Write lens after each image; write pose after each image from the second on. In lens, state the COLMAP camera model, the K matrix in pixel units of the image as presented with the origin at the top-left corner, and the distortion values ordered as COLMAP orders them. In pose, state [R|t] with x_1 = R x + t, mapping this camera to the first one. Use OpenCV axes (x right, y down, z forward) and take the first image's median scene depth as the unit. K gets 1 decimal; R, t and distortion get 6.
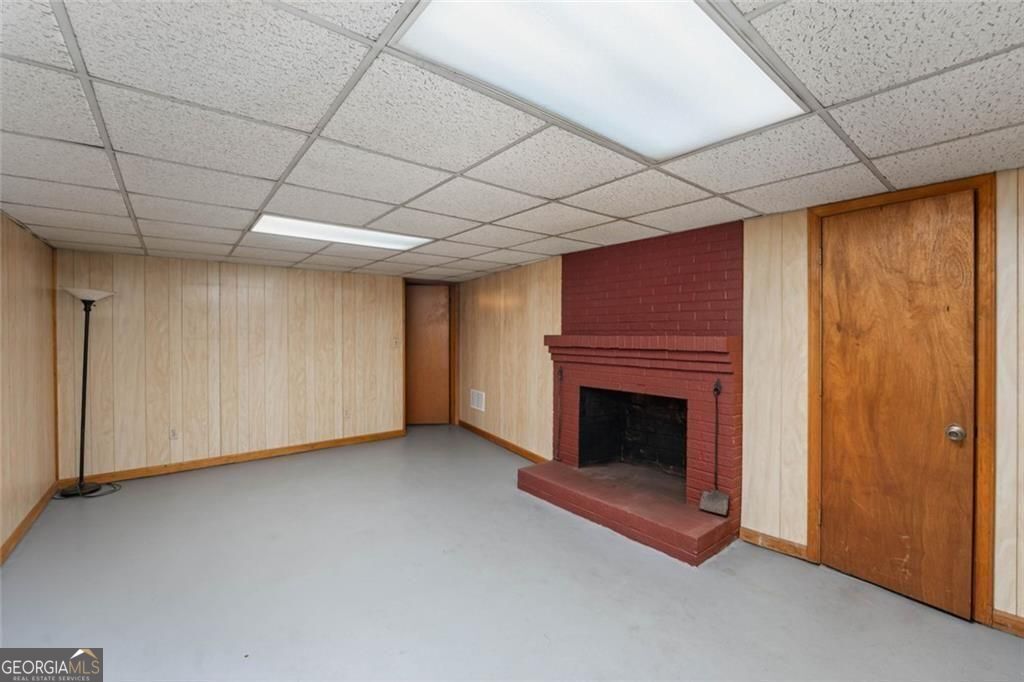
lens RADIAL K [[422.8, 0, 497.6], [0, 422.8, 339.5], [0, 0, 1]] dist [-0.023309, 0.000105]
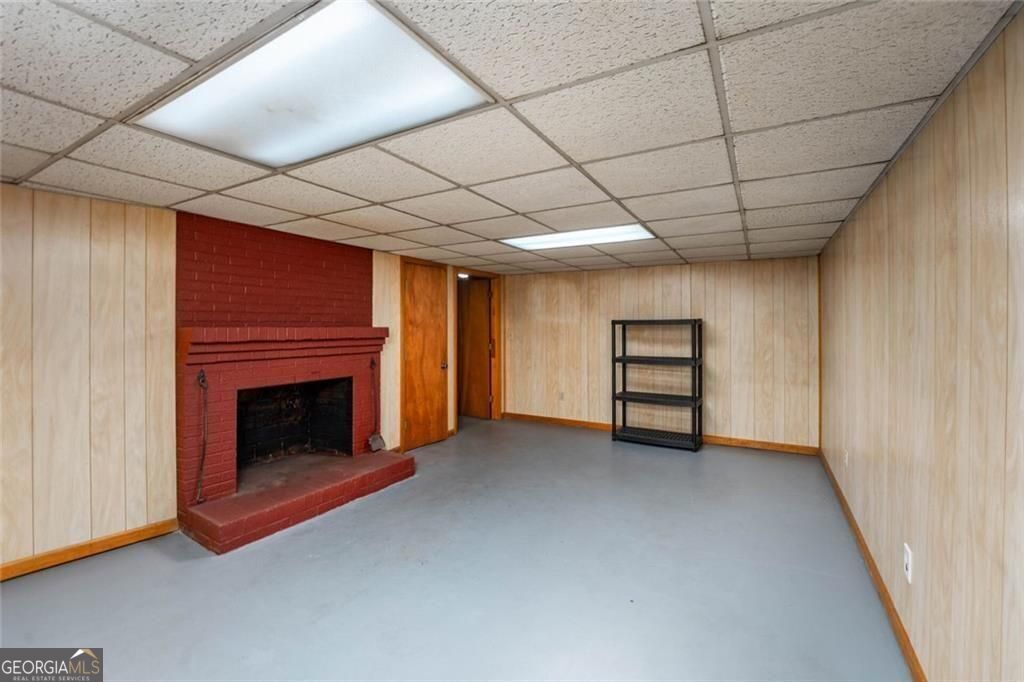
lens RADIAL K [[422.2, 0, 512.0], [0, 422.2, 328.9], [0, 0, 1]] dist [-0.025598, 0.000238]
pose [[-0.367912, -0.007474, 0.929831, -0.880986], [0.008074, 0.999904, 0.011232, -0.012900], [-0.929826, 0.011640, -0.367816, 0.969926]]
